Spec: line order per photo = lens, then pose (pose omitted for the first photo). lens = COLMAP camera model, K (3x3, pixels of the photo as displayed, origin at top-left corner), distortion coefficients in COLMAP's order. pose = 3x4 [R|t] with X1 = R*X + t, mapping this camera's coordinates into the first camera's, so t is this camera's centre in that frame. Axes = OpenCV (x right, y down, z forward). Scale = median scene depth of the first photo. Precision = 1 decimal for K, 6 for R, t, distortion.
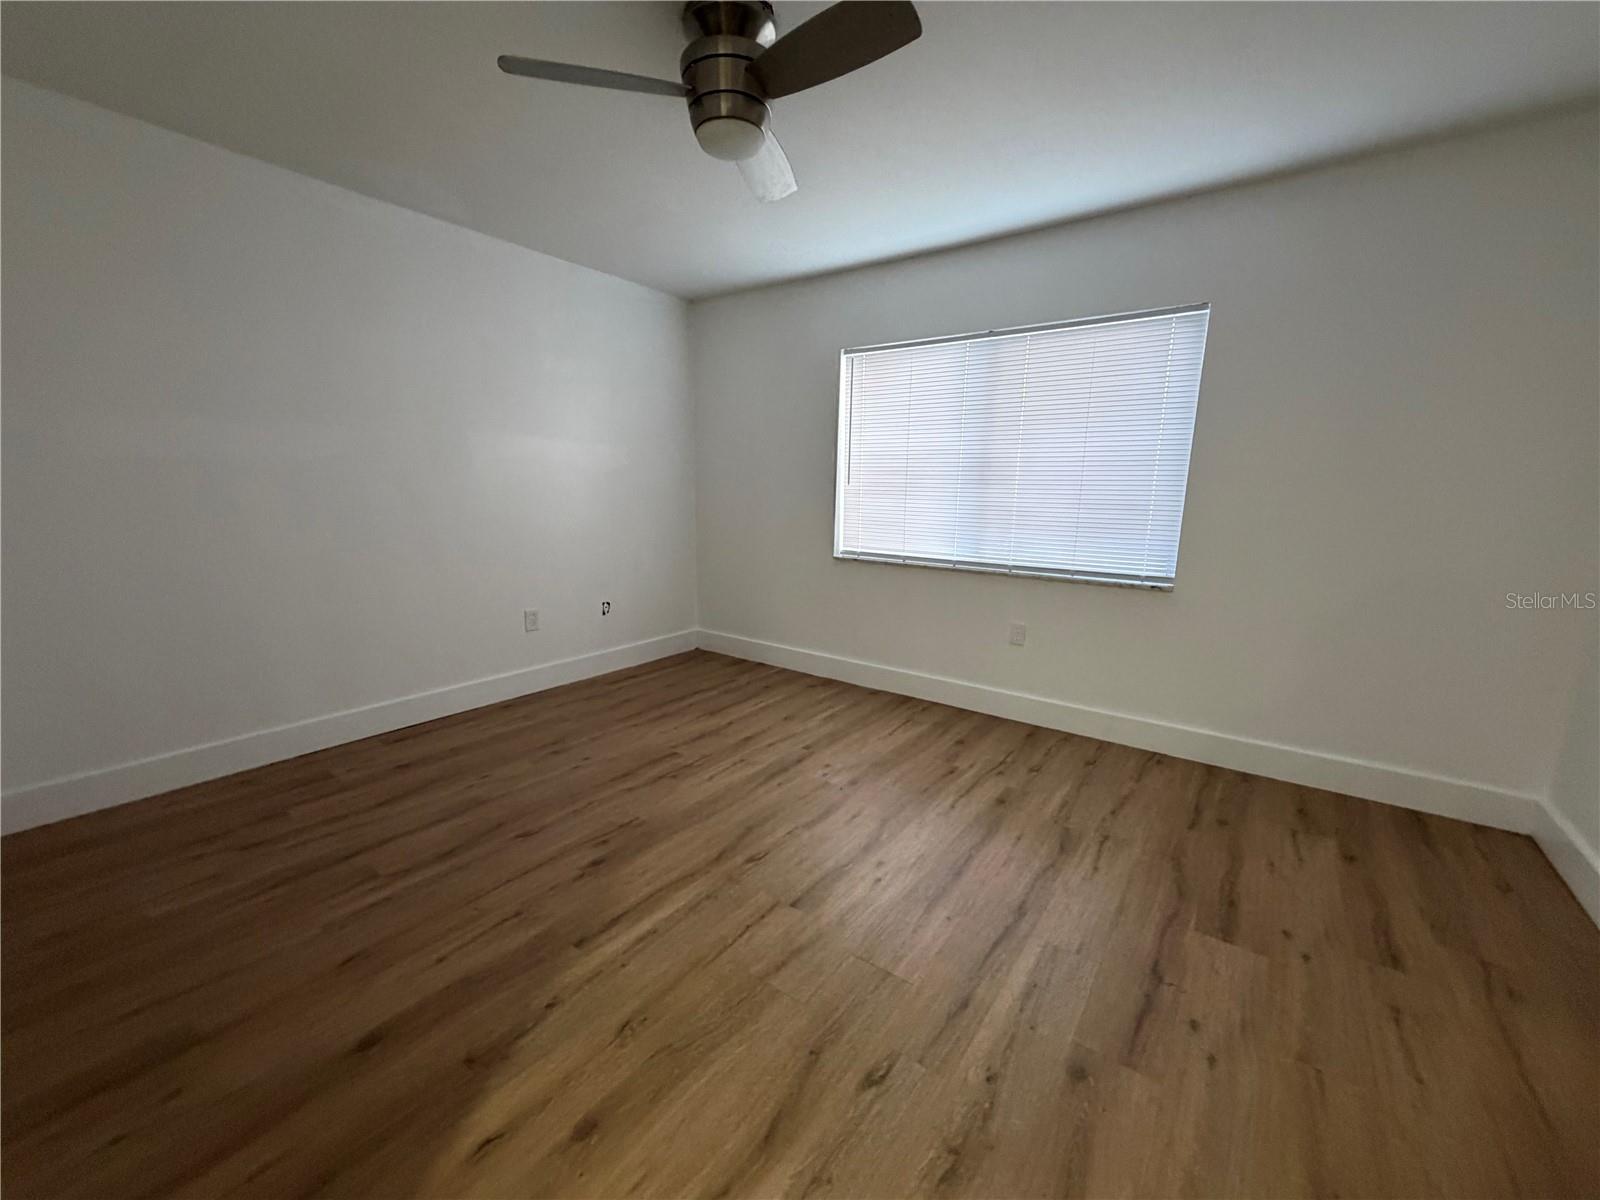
lens RADIAL K [[640.3, 0, 799.6], [0, 640.3, 599.1], [0, 0, 1]] dist [-0.000493, -0.000105]
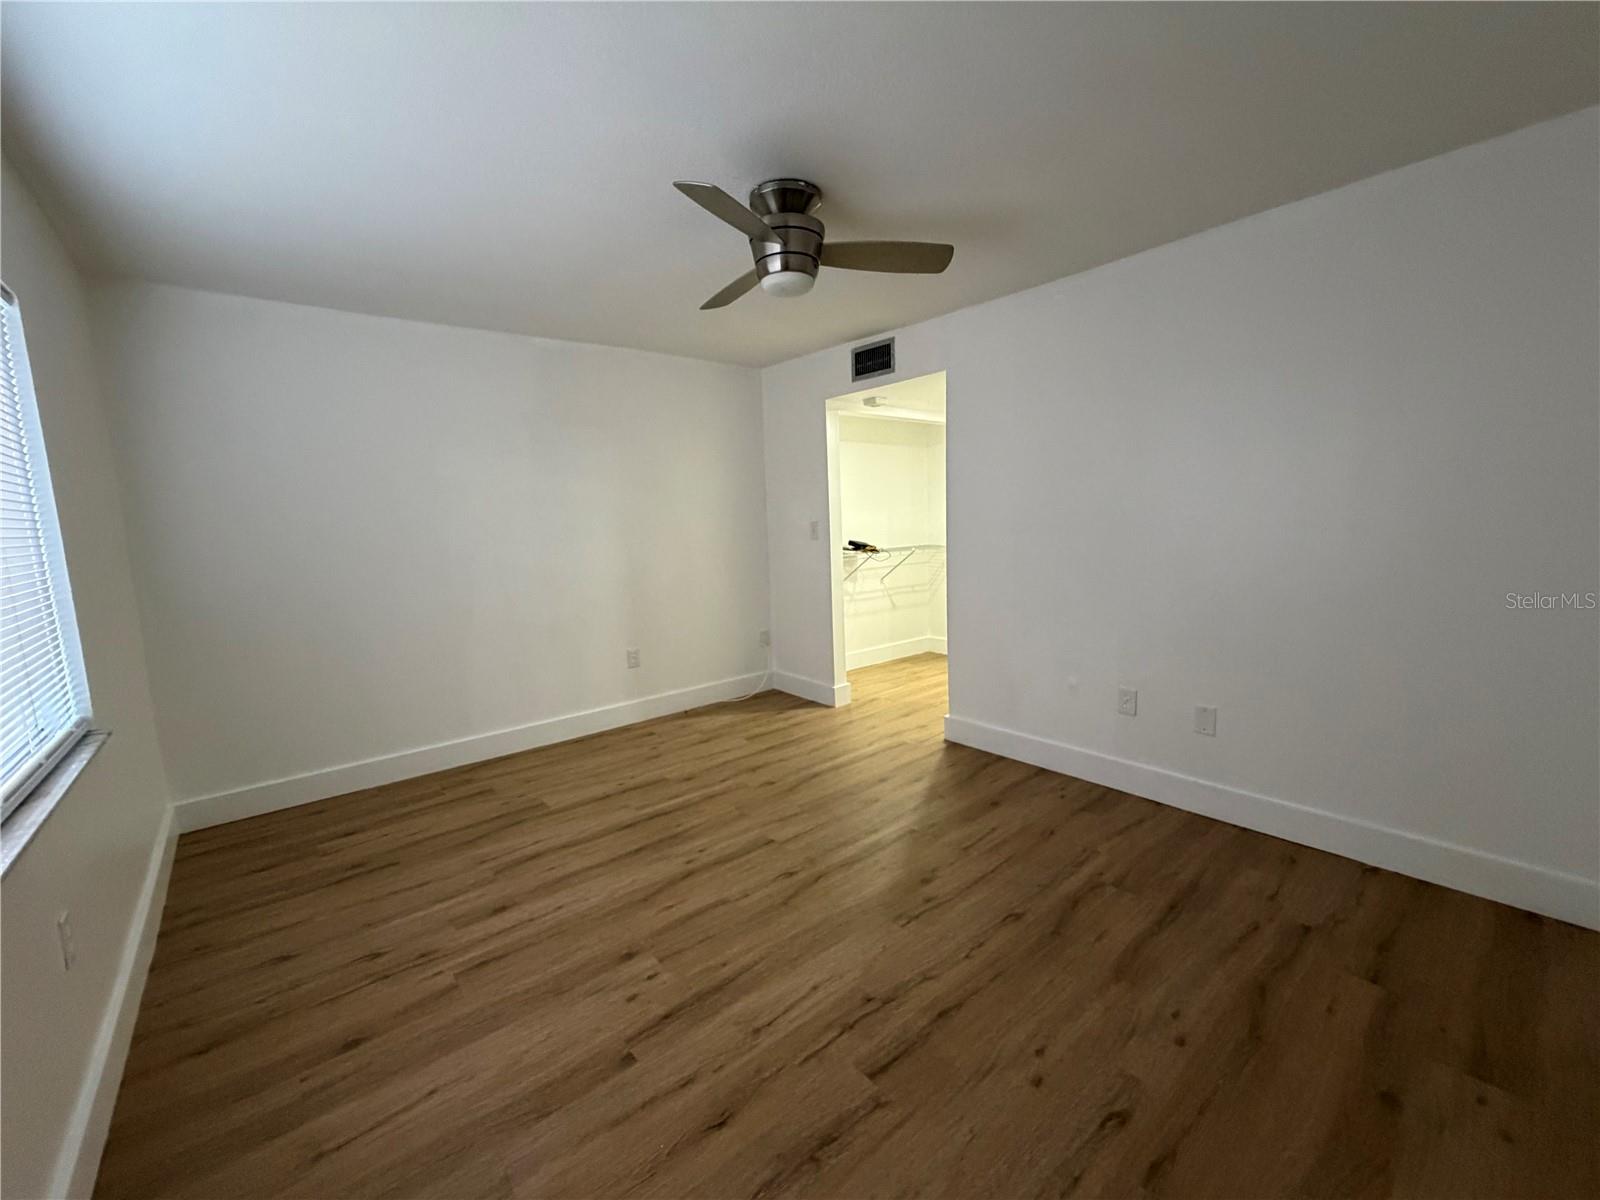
lens RADIAL K [[640.3, 0, 800.3], [0, 640.3, 600.9], [0, 0, 1]] dist [-0.000493, -0.000105]
pose [[-0.972144, -0.015683, 0.233861, -0.318204], [0.057810, 0.950891, 0.304080, -0.368576], [-0.227145, 0.309129, -0.923496, 1.725423]]
